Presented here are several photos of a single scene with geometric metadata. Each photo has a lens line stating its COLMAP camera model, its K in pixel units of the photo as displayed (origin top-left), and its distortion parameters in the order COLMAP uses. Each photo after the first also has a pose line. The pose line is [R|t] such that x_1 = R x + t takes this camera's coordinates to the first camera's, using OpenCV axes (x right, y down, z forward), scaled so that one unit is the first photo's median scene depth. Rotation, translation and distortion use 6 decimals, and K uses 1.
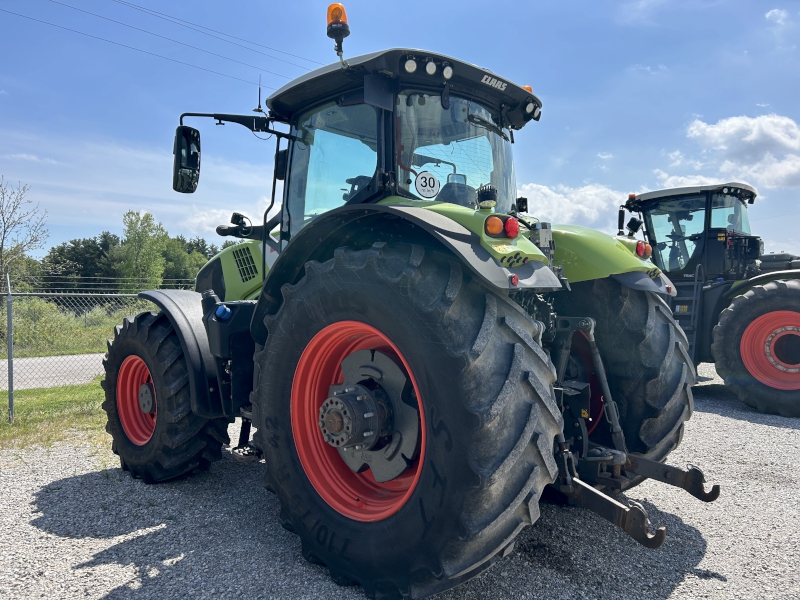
lens RADIAL K [[605.8, 0, 387.4], [0, 605.8, 306.5], [0, 0, 1]] dist [0.039772, 0.000565]
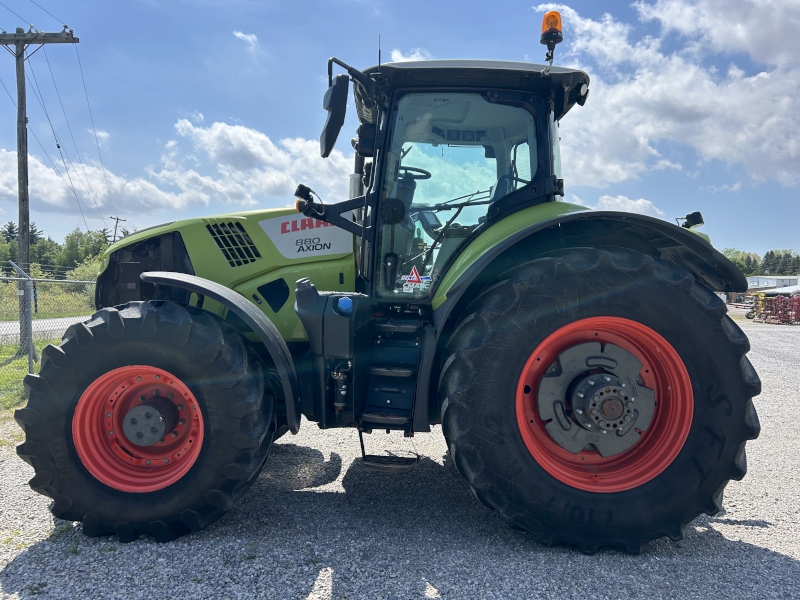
lens RADIAL K [[604.6, 0, 400.0], [0, 604.6, 317.6], [0, 0, 1]] dist [0.033817, -0.001074]
pose [[0.699061, -0.006702, 0.715030, -0.872287], [-0.019118, 0.999423, 0.028058, 0.000710], [-0.714806, -0.033284, 0.698530, 0.382430]]
